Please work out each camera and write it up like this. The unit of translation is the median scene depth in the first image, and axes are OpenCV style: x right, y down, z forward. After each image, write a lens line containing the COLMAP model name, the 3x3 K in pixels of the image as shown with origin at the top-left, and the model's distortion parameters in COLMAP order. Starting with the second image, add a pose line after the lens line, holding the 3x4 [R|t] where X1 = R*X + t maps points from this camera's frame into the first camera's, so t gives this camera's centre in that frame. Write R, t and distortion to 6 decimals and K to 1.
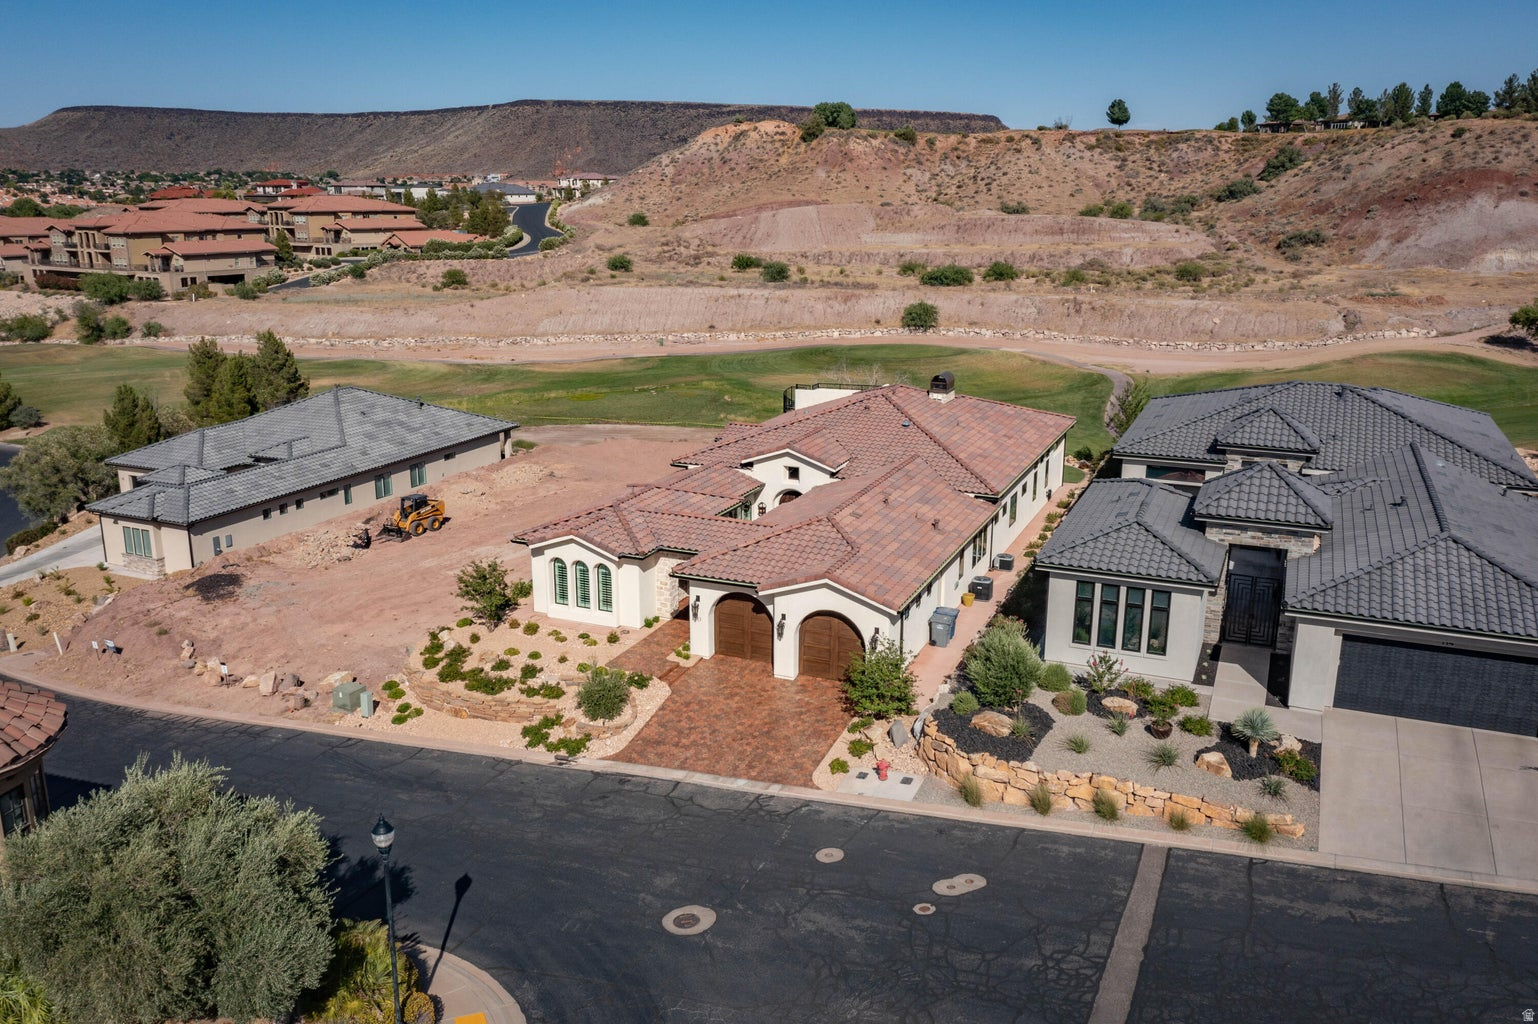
lens RADIAL K [[1212.8, 0, 769.0], [0, 1212.8, 512.0], [0, 0, 1]] dist [-0.021797, 0.006489]
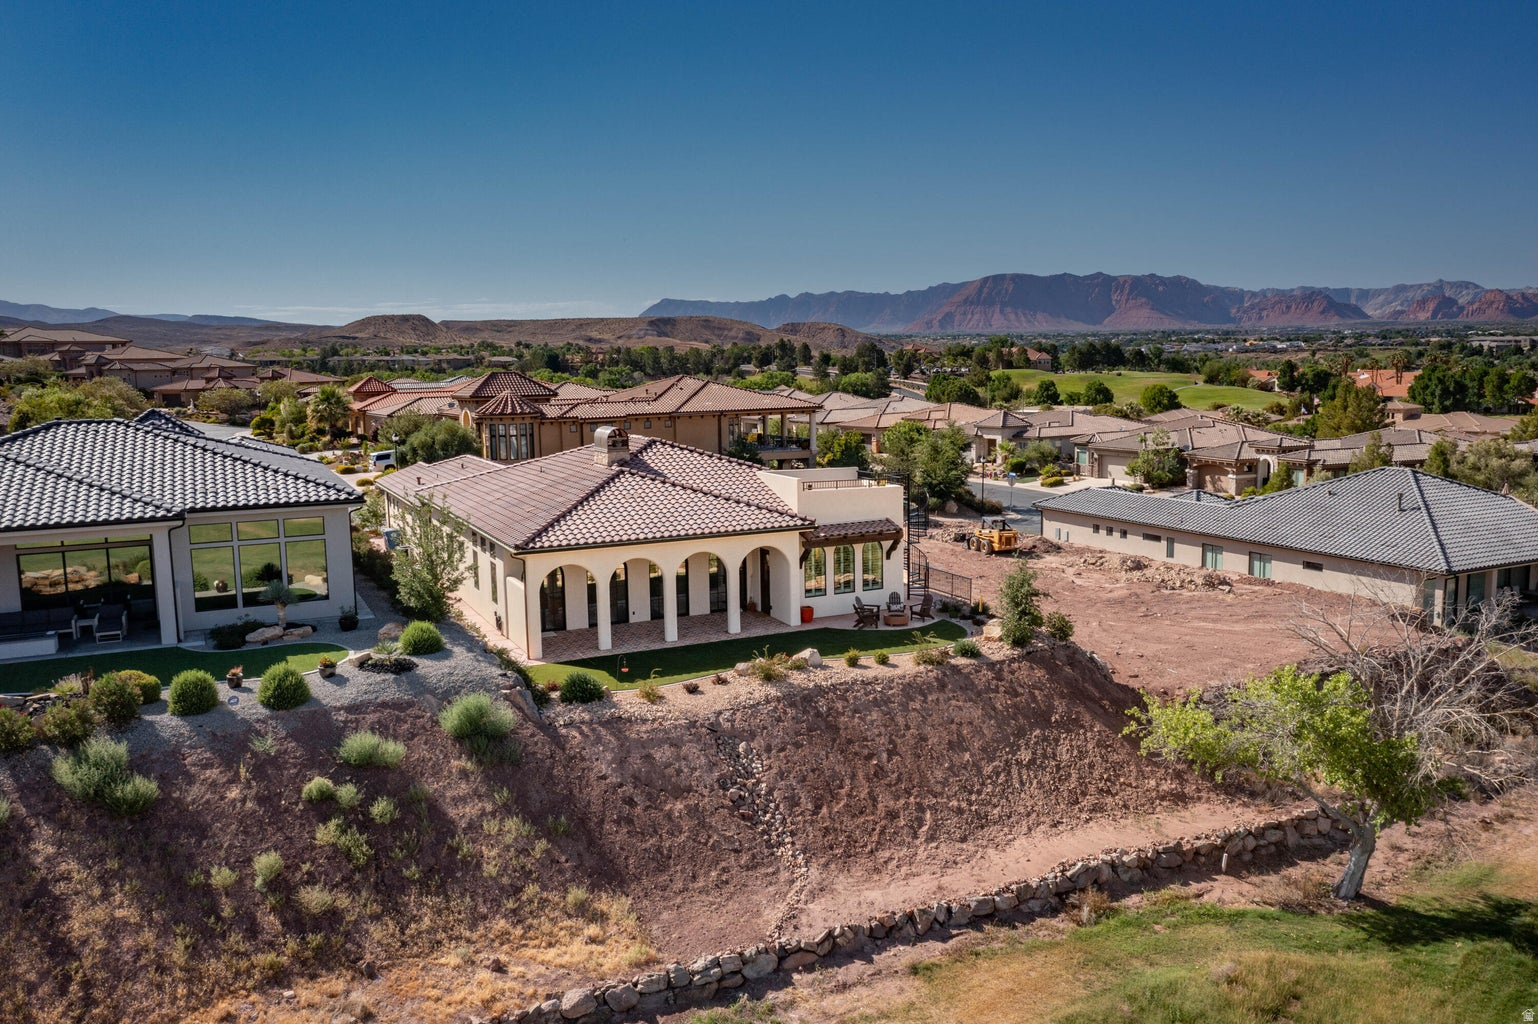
lens RADIAL K [[1212.8, 0, 769.0], [0, 1212.8, 512.0], [0, 0, 1]] dist [-0.021797, 0.006489]
pose [[-0.651174, 0.109486, -0.750990, 0.555434], [-0.178064, 0.939876, 0.291420, -0.259389], [0.737744, 0.323490, -0.592527, 1.325043]]
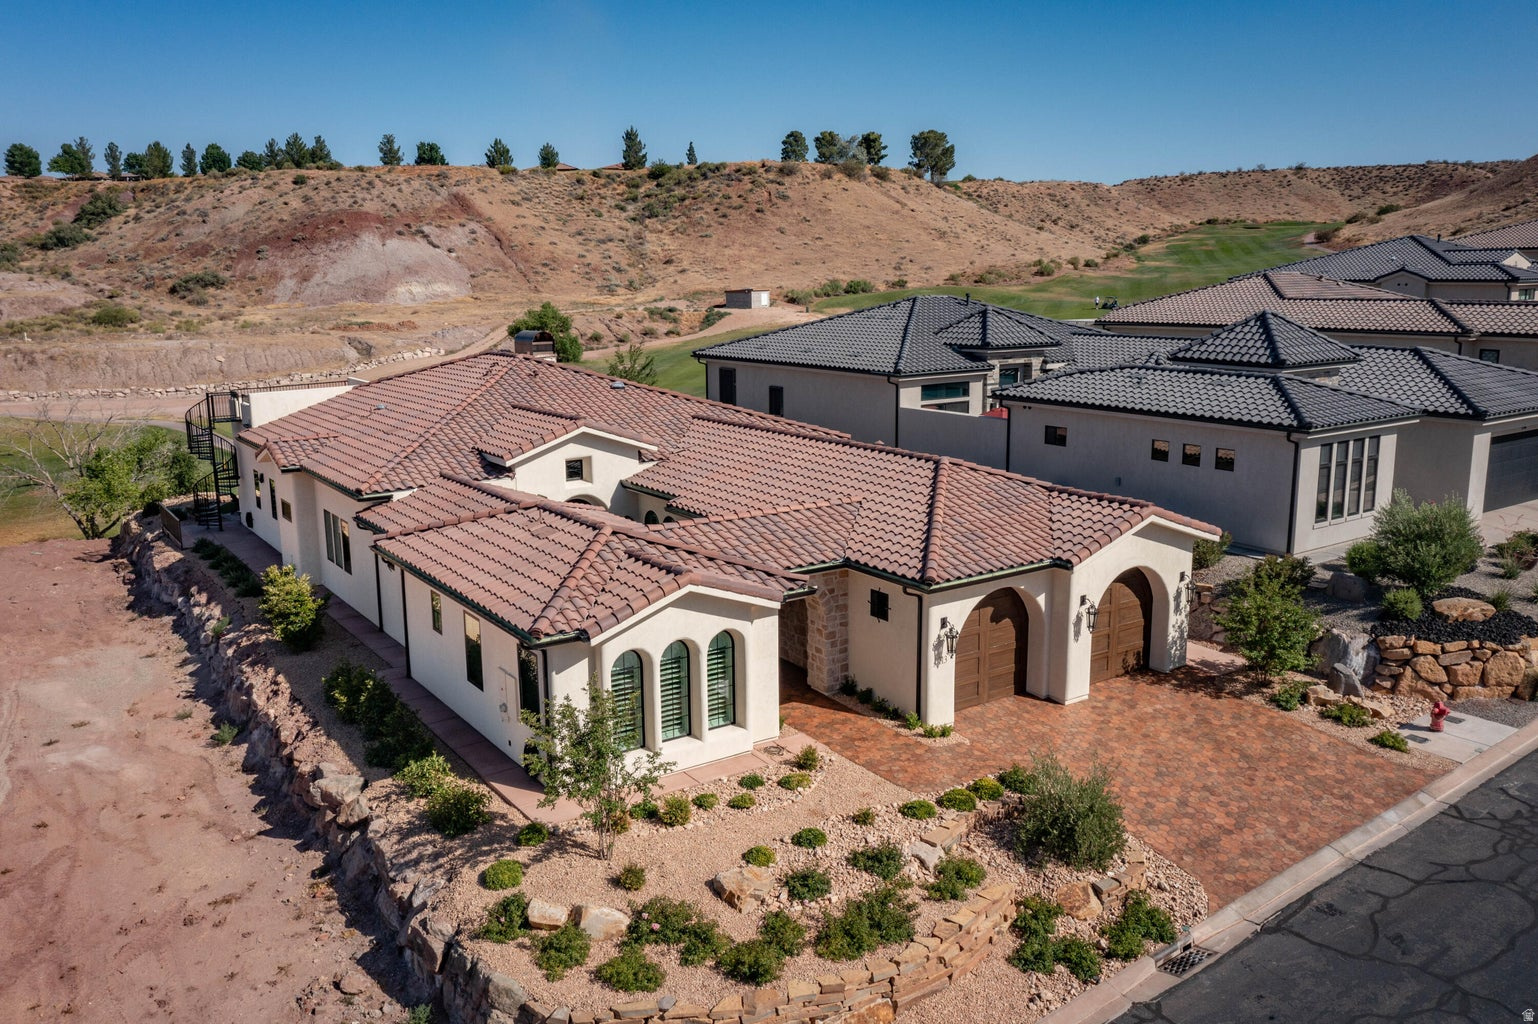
lens RADIAL K [[1203.1, 0, 769.0], [0, 1203.1, 512.0], [0, 0, 1]] dist [-0.003254, -0.001968]
pose [[0.517580, -0.169260, 0.838726, -0.337140], [0.229454, 0.971791, 0.054517, -0.016489], [-0.824294, 0.164233, 0.541818, 0.455229]]
